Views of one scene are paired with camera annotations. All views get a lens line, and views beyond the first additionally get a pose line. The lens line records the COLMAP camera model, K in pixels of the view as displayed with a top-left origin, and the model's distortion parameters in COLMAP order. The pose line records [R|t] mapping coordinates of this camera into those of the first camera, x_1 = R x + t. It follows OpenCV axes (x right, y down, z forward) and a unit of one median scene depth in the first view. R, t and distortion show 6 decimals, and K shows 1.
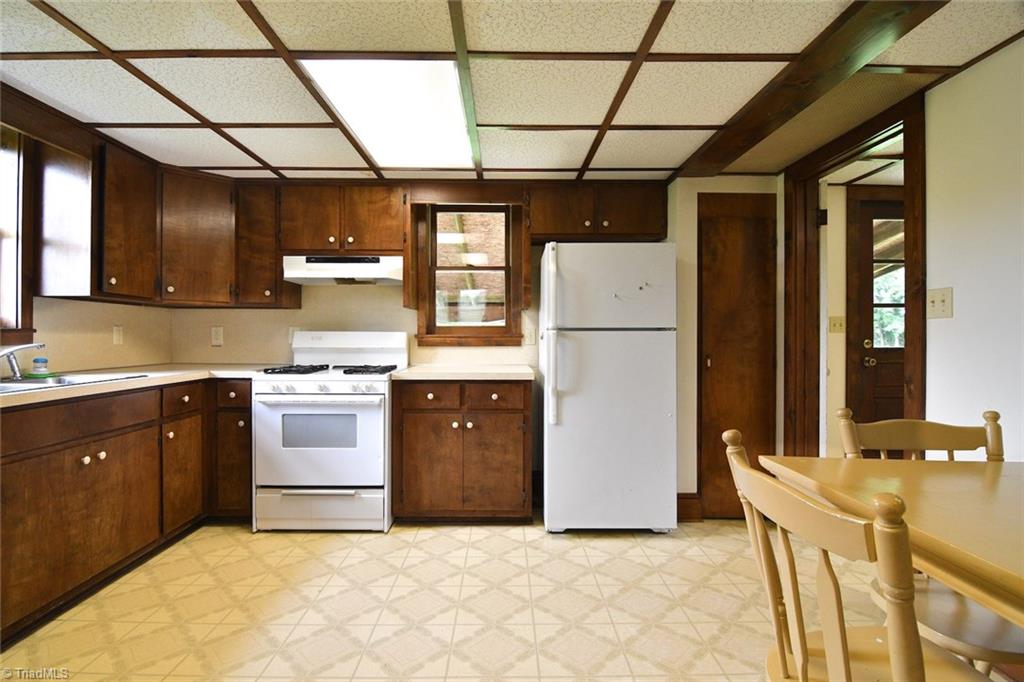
lens RADIAL K [[491.9, 0, 506.9], [0, 491.9, 337.2], [0, 0, 1]] dist [-0.024083, -0.000223]
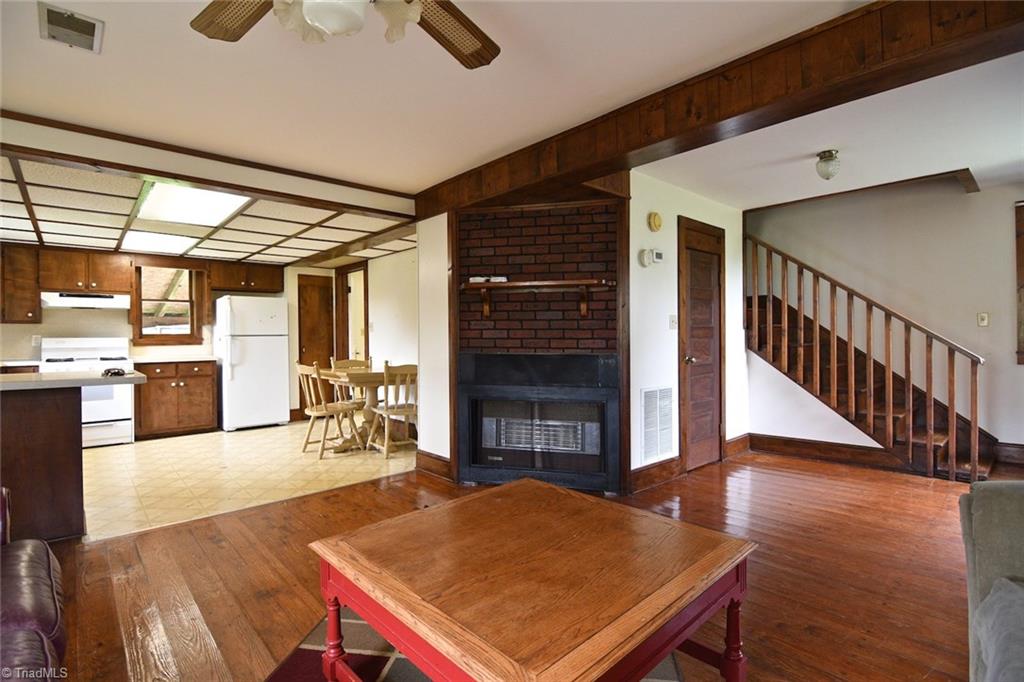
lens RADIAL K [[491.9, 0, 509.2], [0, 491.9, 339.9], [0, 0, 1]] dist [-0.024083, -0.000223]
pose [[0.745616, -0.013895, 0.666231, -0.383133], [0.011473, 0.999902, 0.008013, -0.001493], [-0.666277, 0.001669, 0.745703, -1.309998]]
